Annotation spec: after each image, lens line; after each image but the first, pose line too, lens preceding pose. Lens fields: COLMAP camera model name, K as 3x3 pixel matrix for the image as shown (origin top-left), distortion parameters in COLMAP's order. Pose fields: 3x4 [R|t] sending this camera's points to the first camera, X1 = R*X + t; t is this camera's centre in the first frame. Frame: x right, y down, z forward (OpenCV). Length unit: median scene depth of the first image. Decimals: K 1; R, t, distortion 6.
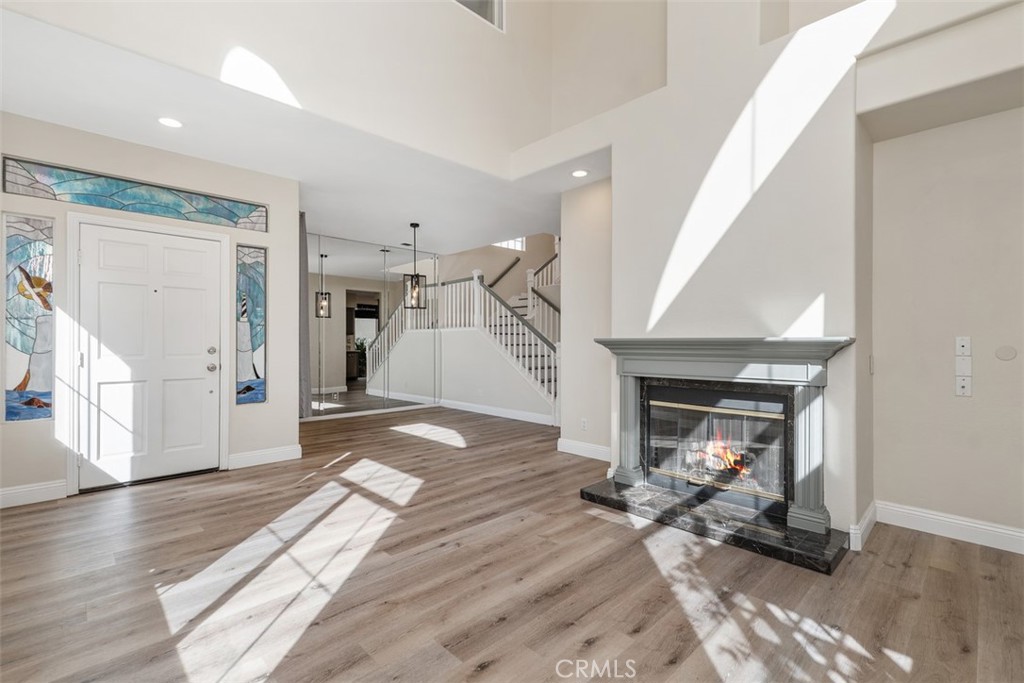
lens RADIAL K [[463.5, 0, 498.4], [0, 463.5, 347.7], [0, 0, 1]] dist [-0.005354, 0.002039]
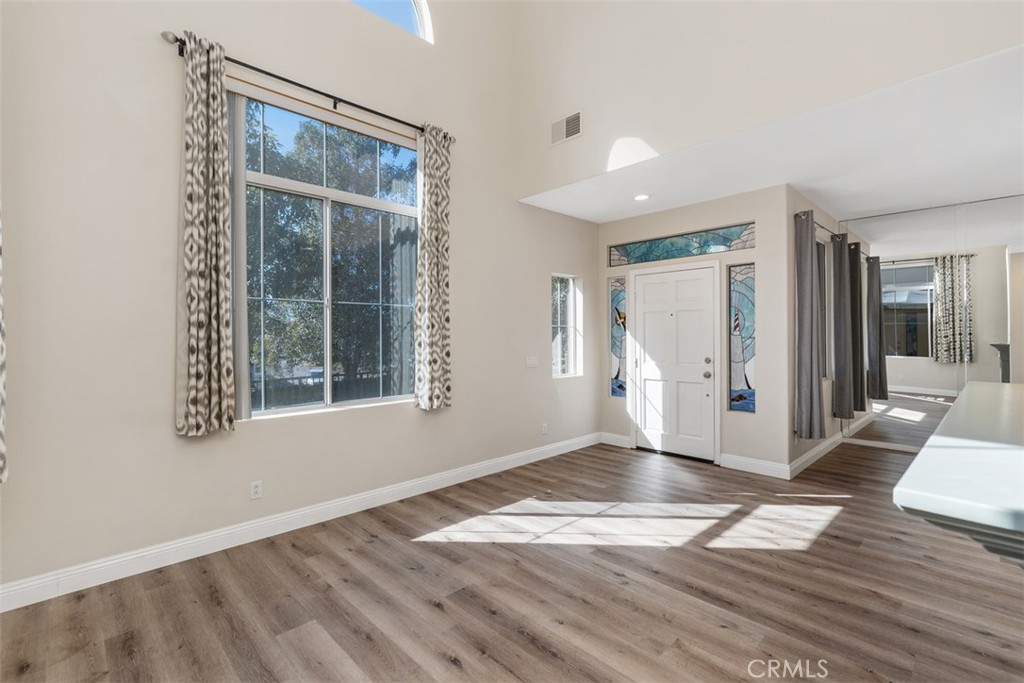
lens RADIAL K [[463.5, 0, 515.3], [0, 463.5, 335.8], [0, 0, 1]] dist [-0.005354, 0.002039]
pose [[0.011535, 0.000537, -0.999933, 0.658569], [-0.007948, 0.999968, 0.000445, -0.063796], [0.999902, 0.007942, 0.011539, 0.578913]]
